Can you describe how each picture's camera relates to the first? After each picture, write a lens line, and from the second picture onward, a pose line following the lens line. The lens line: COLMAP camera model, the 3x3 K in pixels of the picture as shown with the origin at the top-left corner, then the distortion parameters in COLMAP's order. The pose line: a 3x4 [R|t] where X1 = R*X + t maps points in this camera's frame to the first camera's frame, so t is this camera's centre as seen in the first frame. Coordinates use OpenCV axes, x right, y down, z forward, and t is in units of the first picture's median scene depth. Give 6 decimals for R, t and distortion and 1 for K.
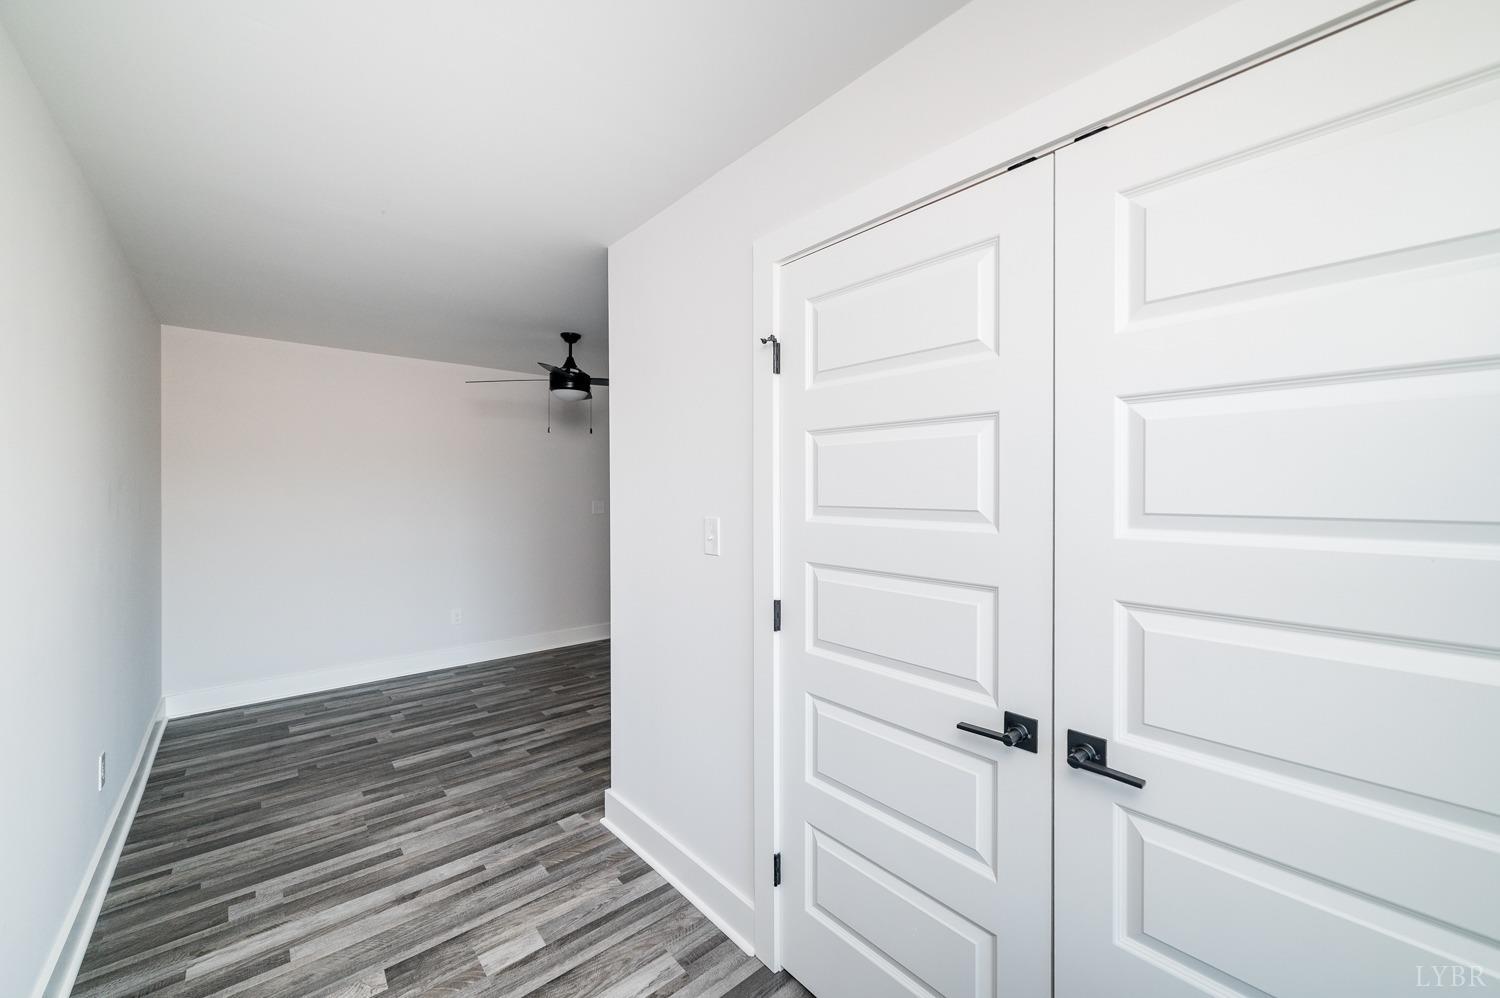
lens RADIAL K [[573.8, 0, 756.9], [0, 573.8, 491.8], [0, 0, 1]] dist [0.000948, 0.000336]
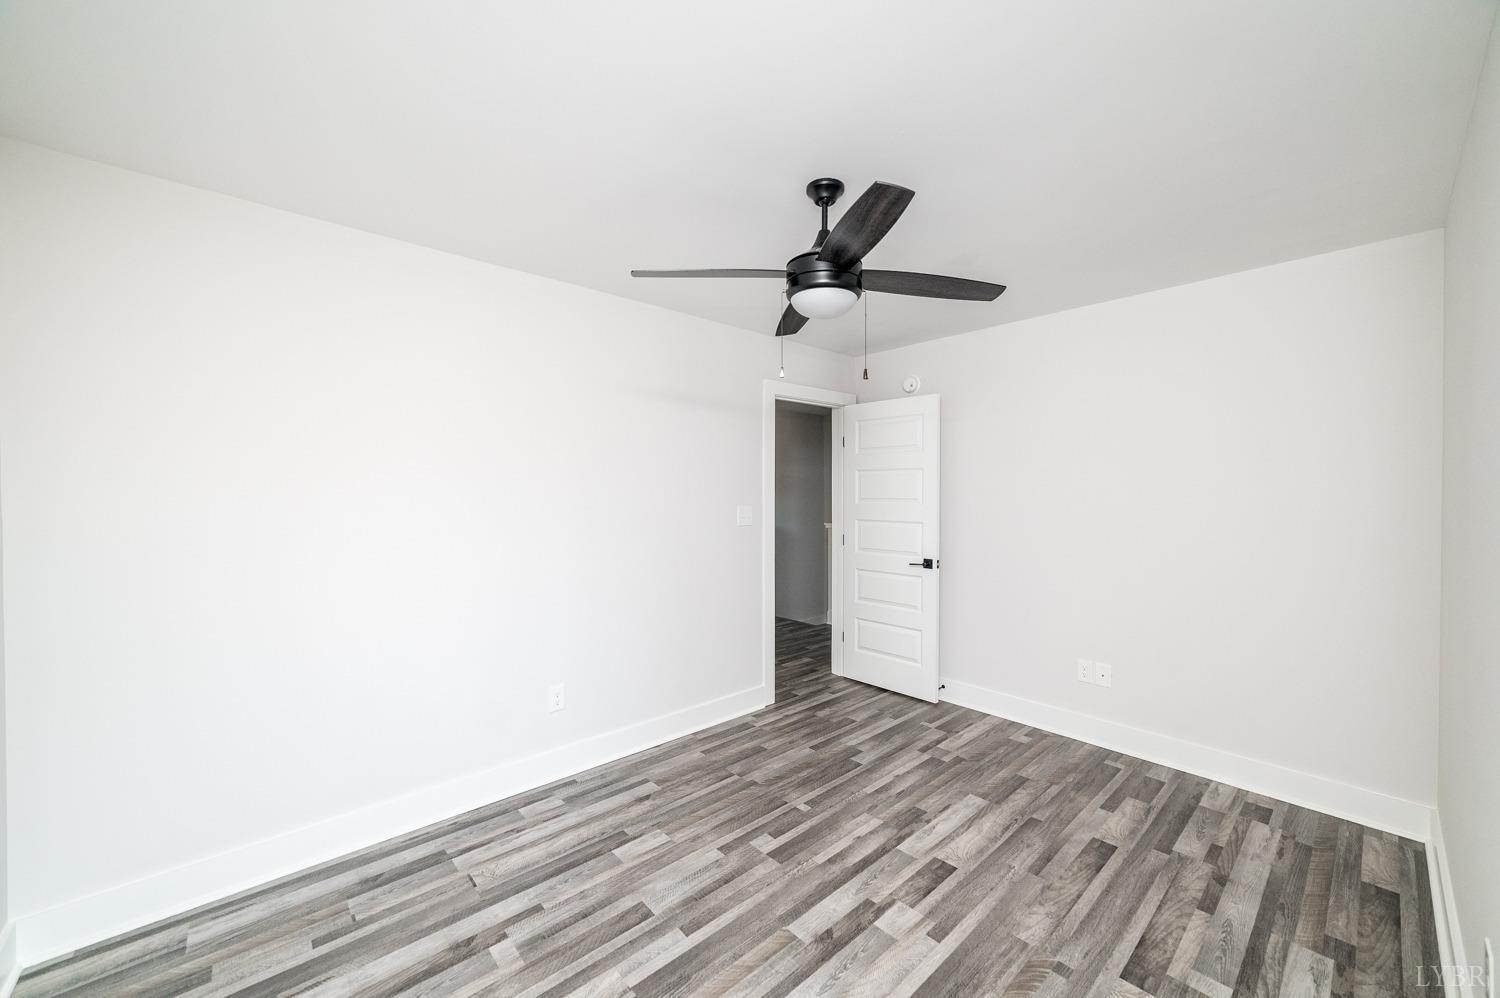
lens RADIAL K [[567.0, 0, 751.1], [0, 567.0, 501.5], [0, 0, 1]] dist [-0.000524, 0.000279]
pose [[0.999923, -0.002002, 0.012266, -0.516689], [0.001837, 0.999908, 0.013447, 0.005140], [-0.012292, -0.013423, 0.999834, 0.639418]]
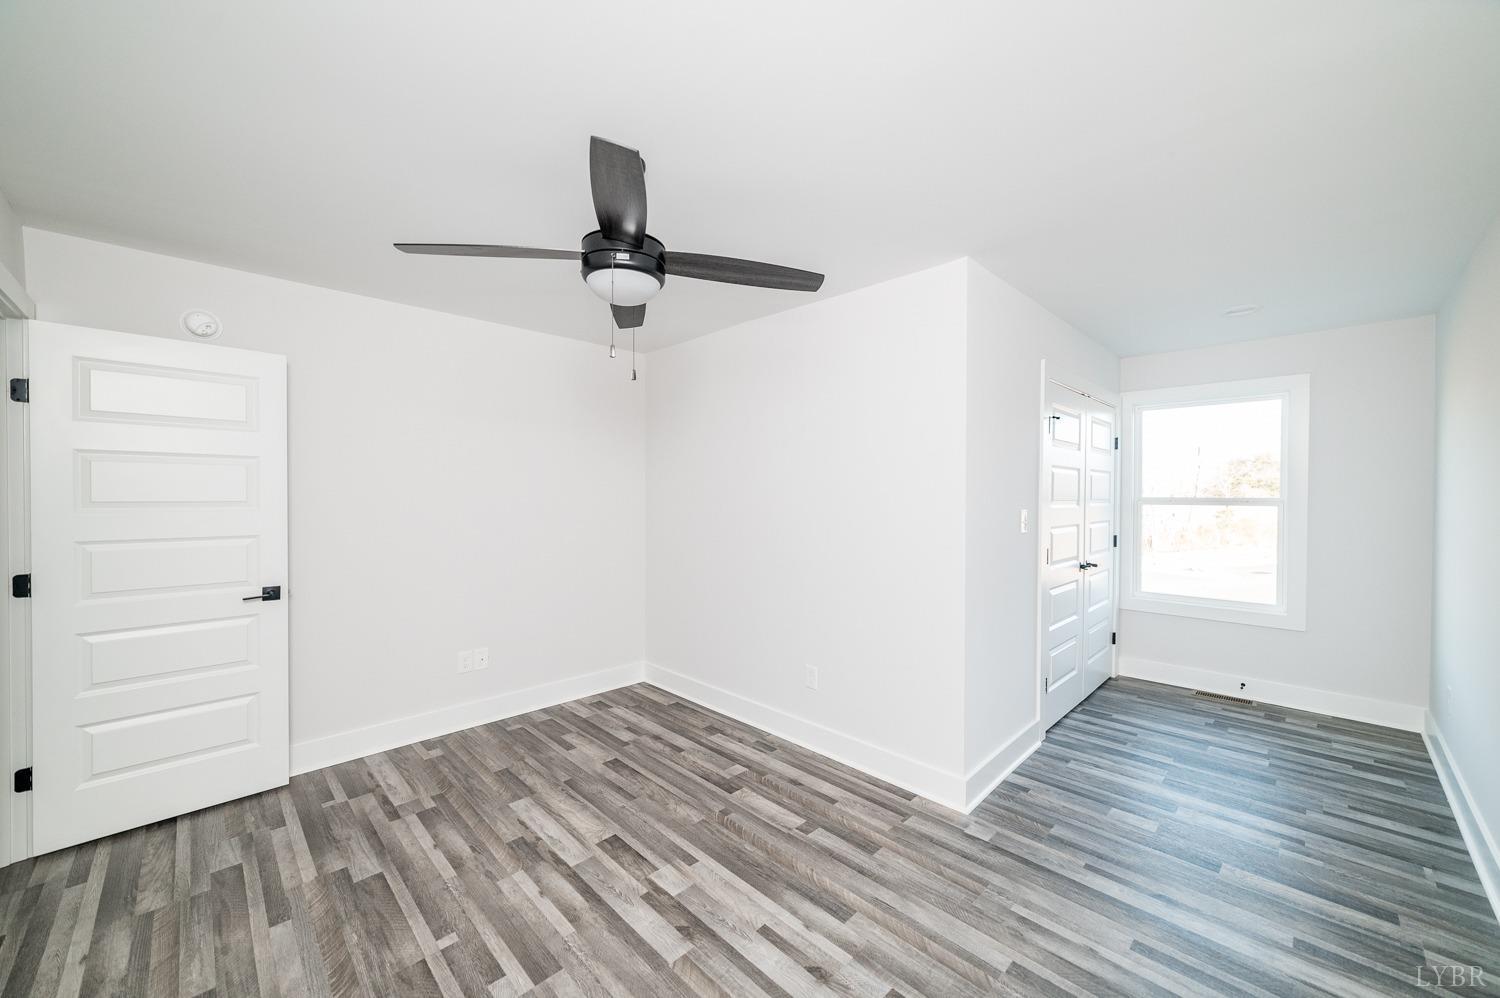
lens RADIAL K [[567.0, 0, 751.1], [0, 567.0, 501.5], [0, 0, 1]] dist [-0.000524, 0.000279]
pose [[-0.059640, -0.013165, 0.998133, -1.043460], [-0.003510, 0.999910, 0.012979, 0.003489], [-0.998214, -0.002730, -0.059680, 1.206063]]
